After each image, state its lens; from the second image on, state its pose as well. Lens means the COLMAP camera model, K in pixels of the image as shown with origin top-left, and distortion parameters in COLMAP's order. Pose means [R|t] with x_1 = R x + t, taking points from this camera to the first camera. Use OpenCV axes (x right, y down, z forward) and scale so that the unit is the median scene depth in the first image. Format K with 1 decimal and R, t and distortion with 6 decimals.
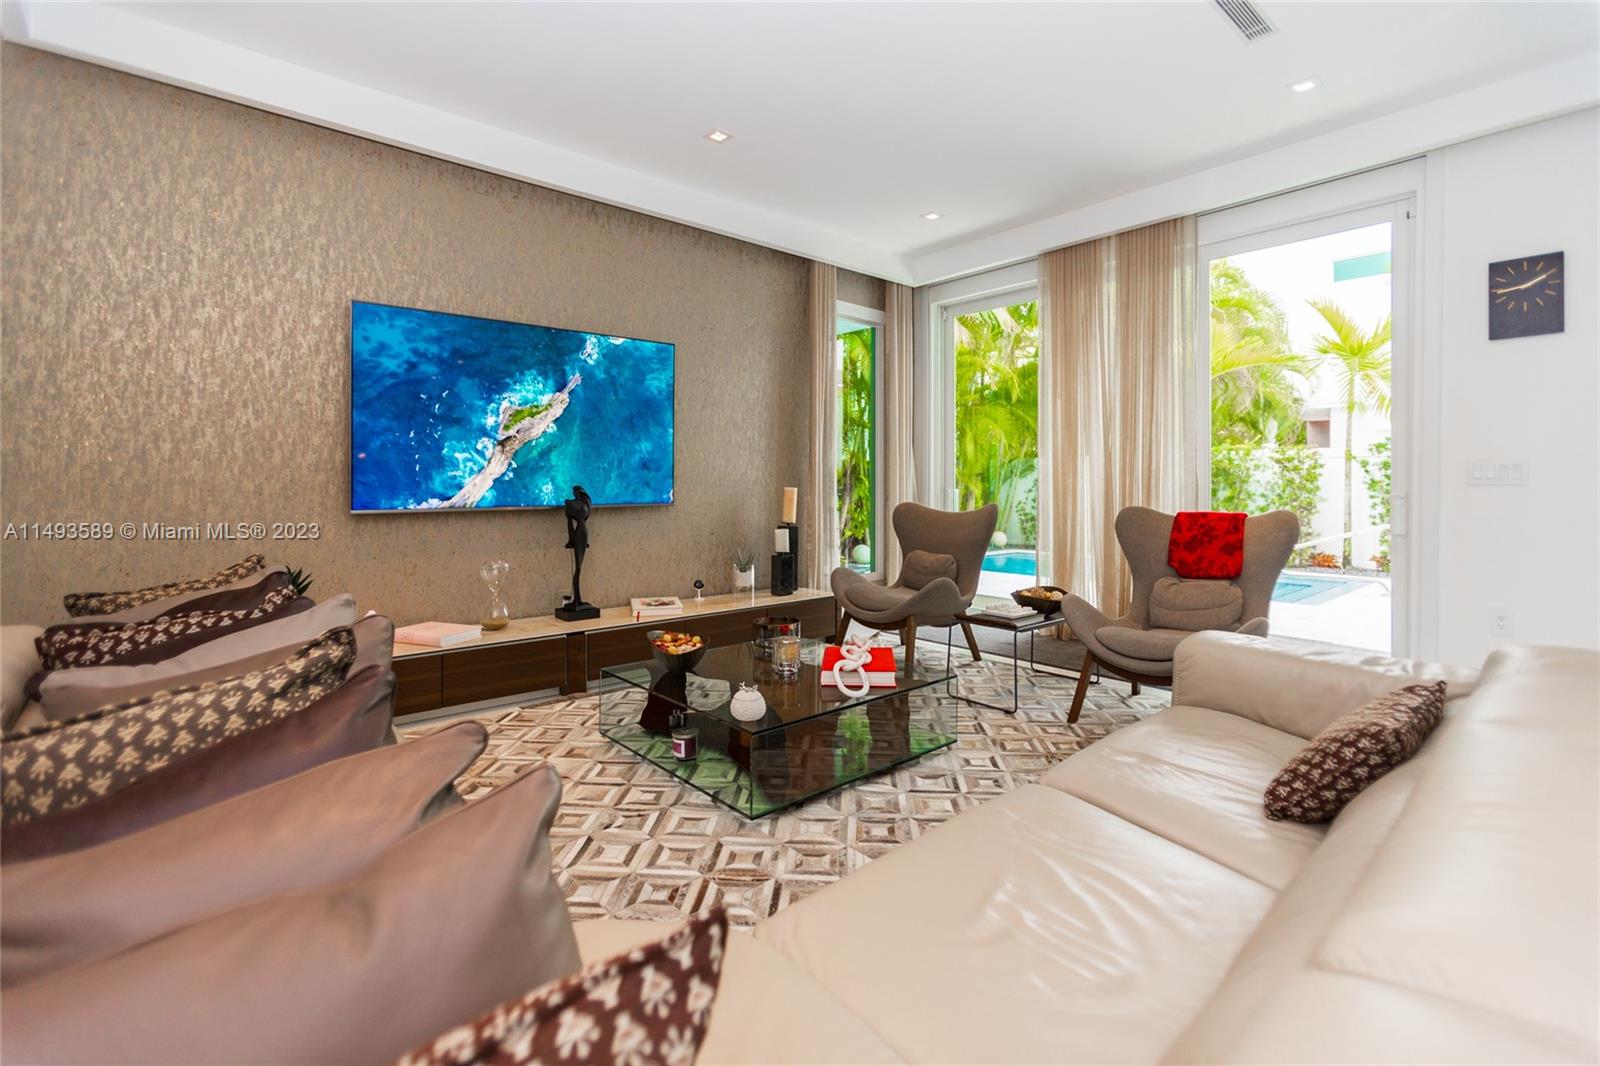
lens RADIAL K [[724.6, 0, 801.7], [0, 724.6, 474.0], [0, 0, 1]] dist [-0.004039, -0.000100]
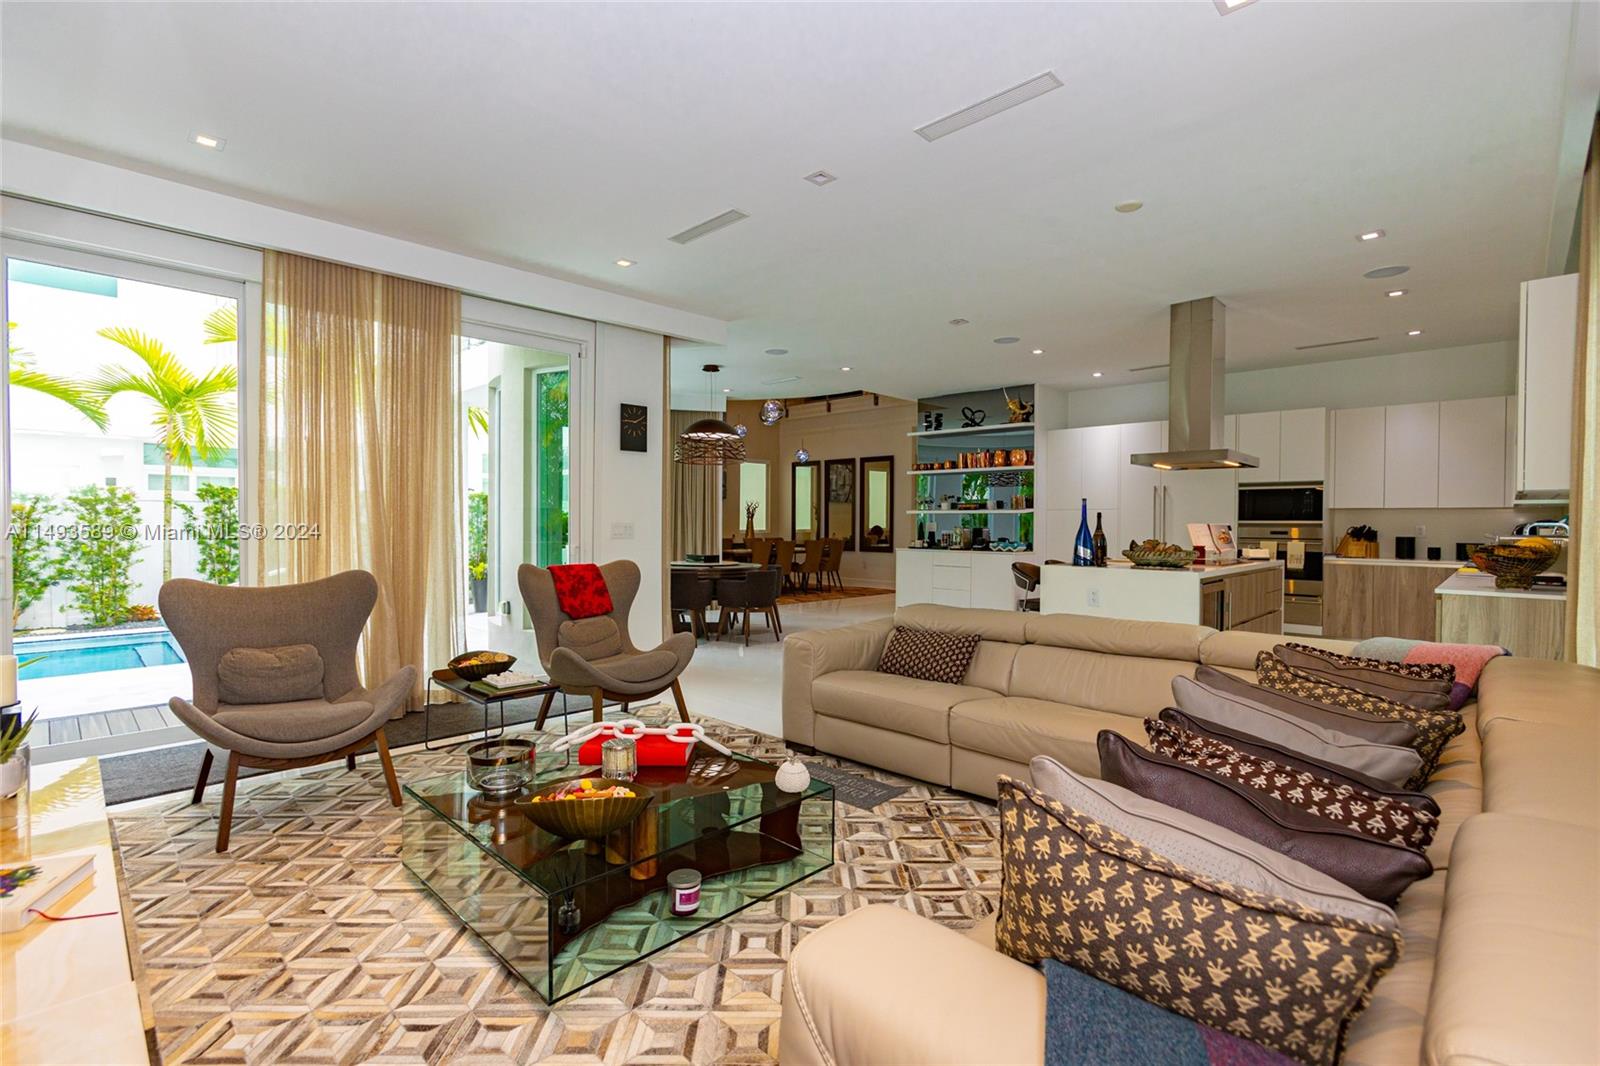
lens RADIAL K [[723.2, 0, 800.0], [0, 723.2, 533.0], [0, 0, 1]] dist [-0.001192, 0.000513]
pose [[-0.065371, -0.014995, 0.997748, -0.721741], [-0.016926, 0.999760, 0.013916, -0.026932], [-0.997717, -0.015978, -0.065609, 0.702827]]
